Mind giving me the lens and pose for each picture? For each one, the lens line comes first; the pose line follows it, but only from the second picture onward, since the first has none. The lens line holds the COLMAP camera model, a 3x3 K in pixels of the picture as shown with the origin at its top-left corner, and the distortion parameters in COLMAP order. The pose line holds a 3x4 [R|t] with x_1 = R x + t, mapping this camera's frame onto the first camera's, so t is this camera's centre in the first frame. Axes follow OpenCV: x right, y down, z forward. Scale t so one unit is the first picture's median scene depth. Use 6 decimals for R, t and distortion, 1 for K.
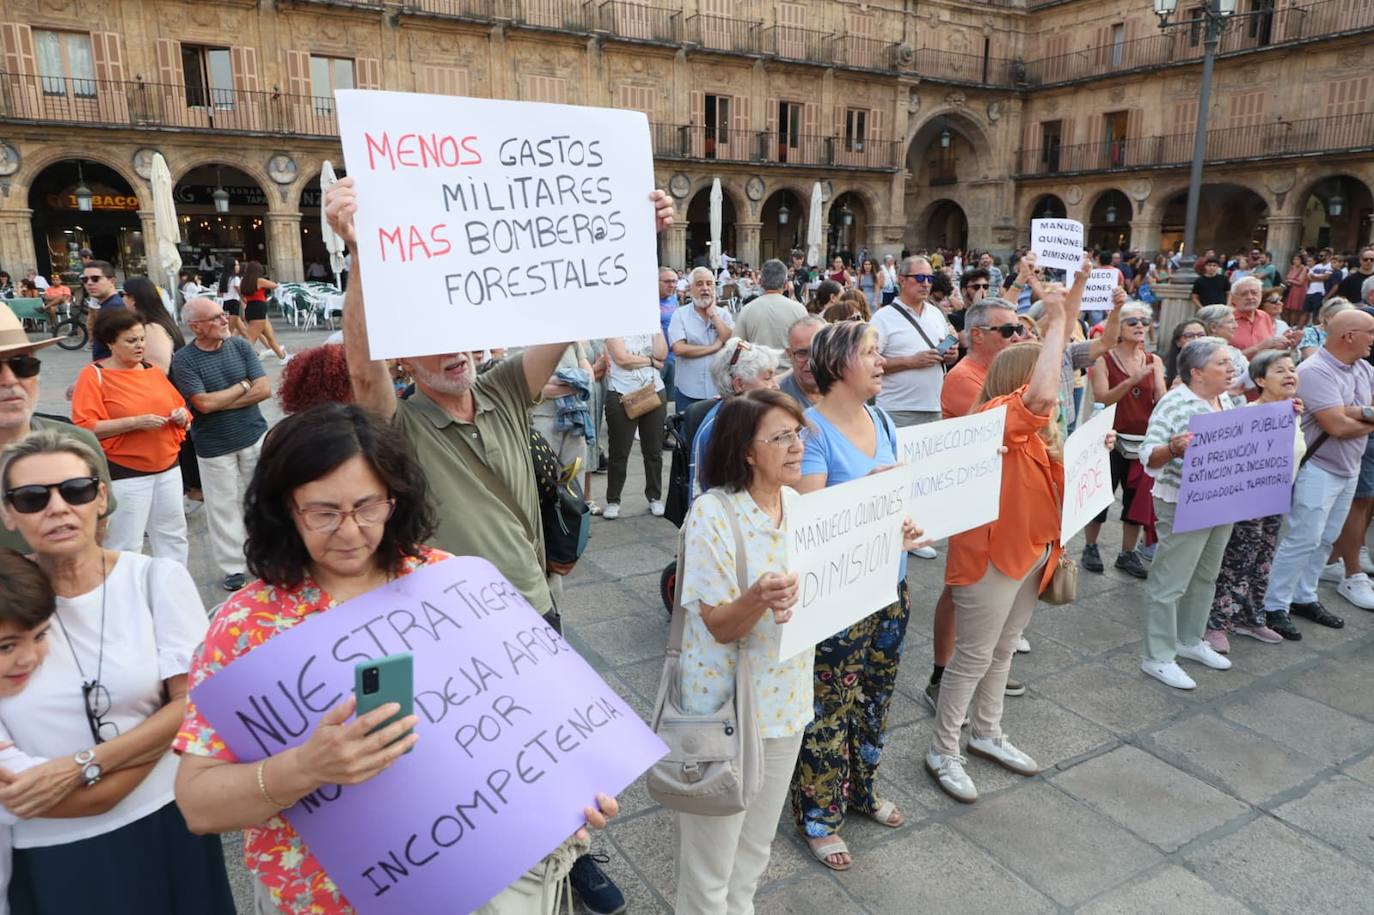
lens RADIAL K [[923.4, 0, 687.0], [0, 923.4, 457.5], [0, 0, 1]] dist [-0.000258, 0.002182]
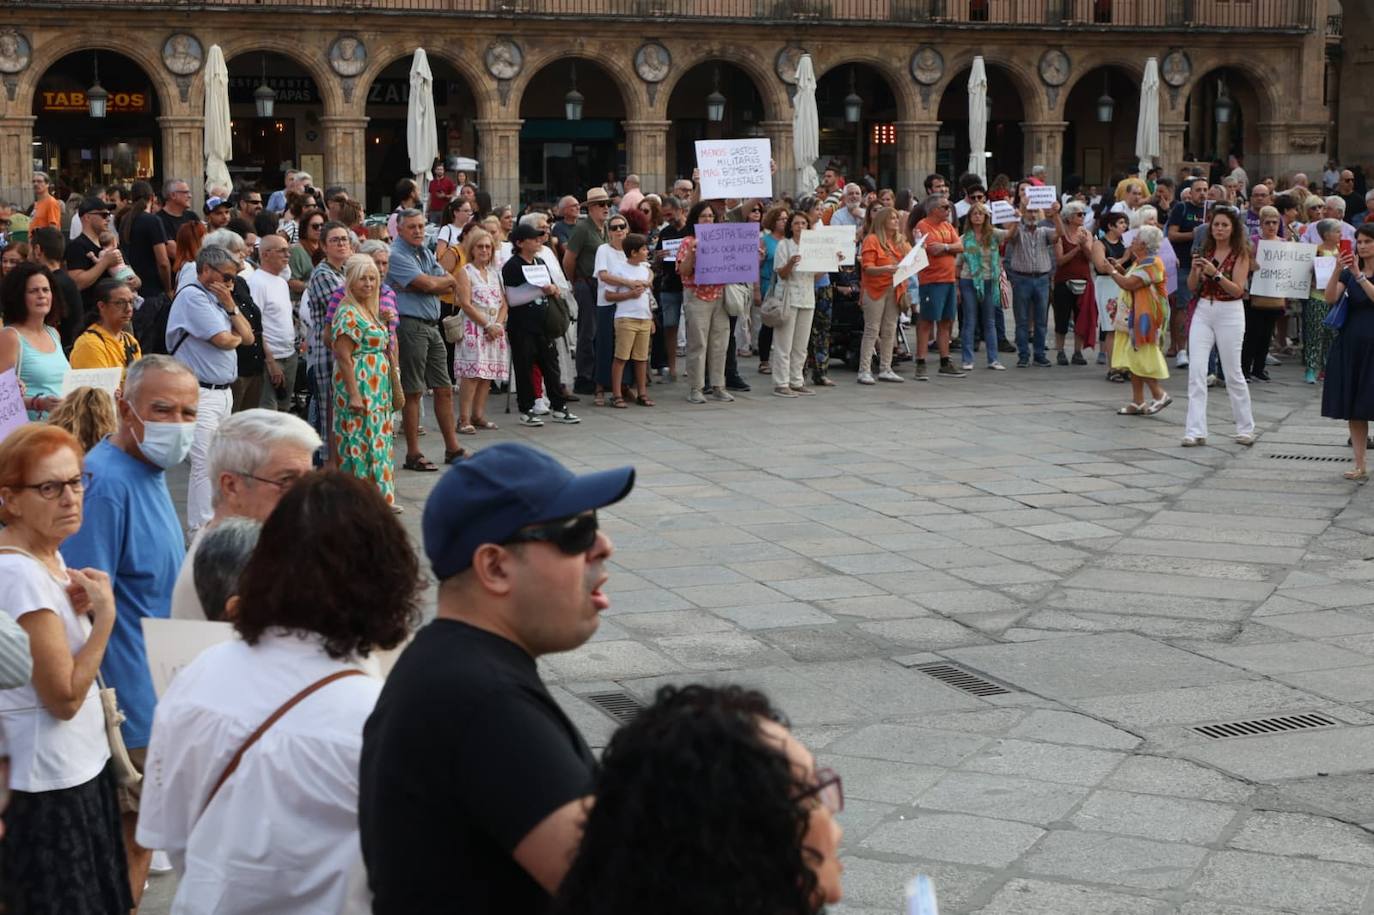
lens RADIAL K [[2294.2, 0, 687.5], [0, 2294.2, 453.2], [0, 0, 1]] dist [0.041052, -0.014301]
pose [[0.988711, 0.015813, -0.148998, 0.068644], [-0.029818, 0.995291, -0.092234, 0.116655], [0.146838, 0.095635, 0.984527, -0.536861]]
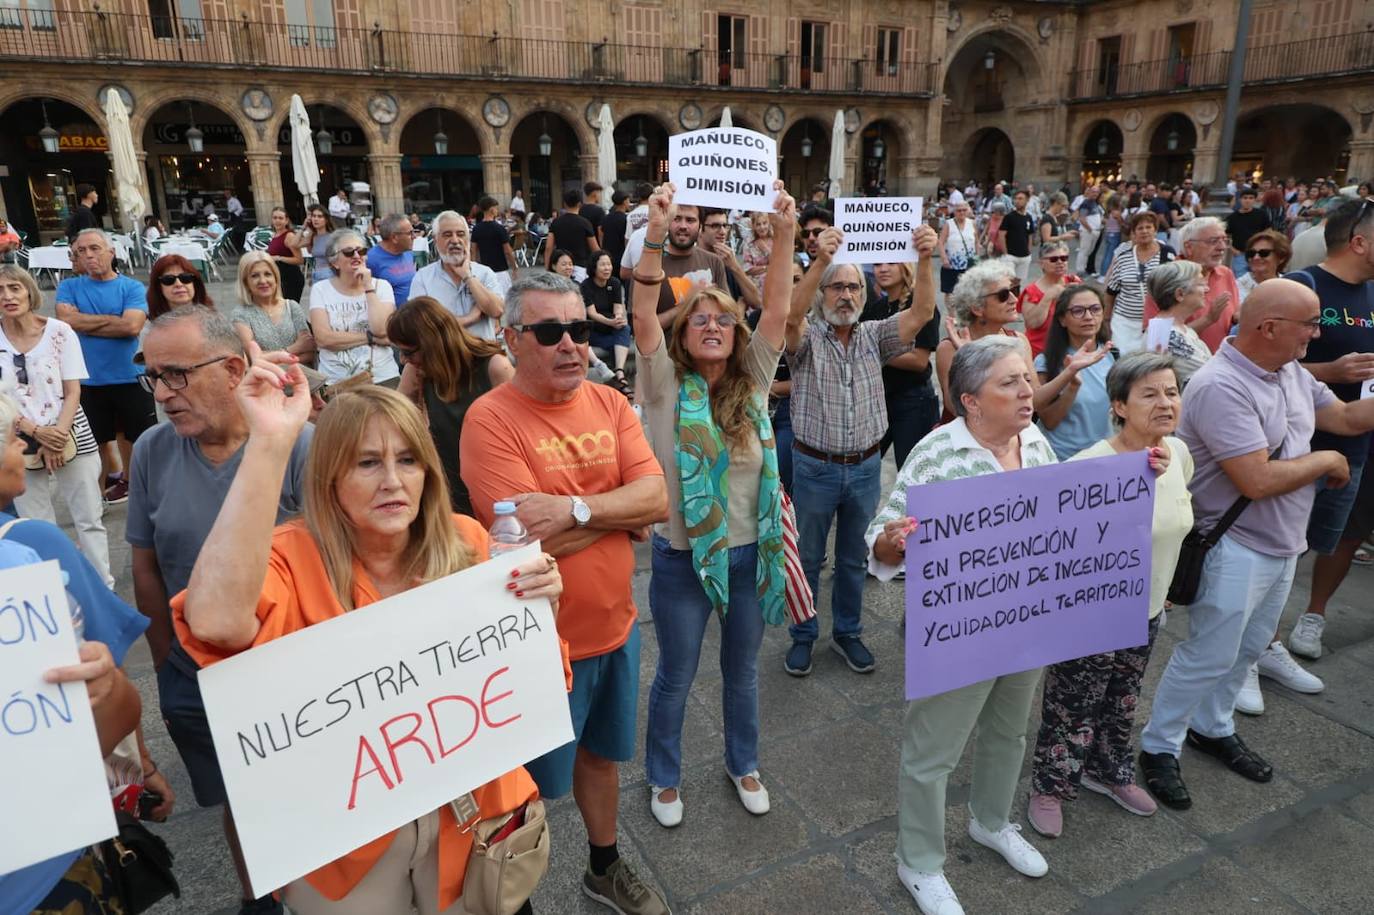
lens RADIAL K [[919.6, 0, 687.1], [0, 919.6, 459.6], [0, 0, 1]] dist [-0.000226, 0.002324]
pose [[0.997728, 0.008347, -0.066852, 0.054159], [-0.003831, 0.997719, 0.067397, -0.012014], [0.067262, -0.066988, 0.995484, 0.055069]]
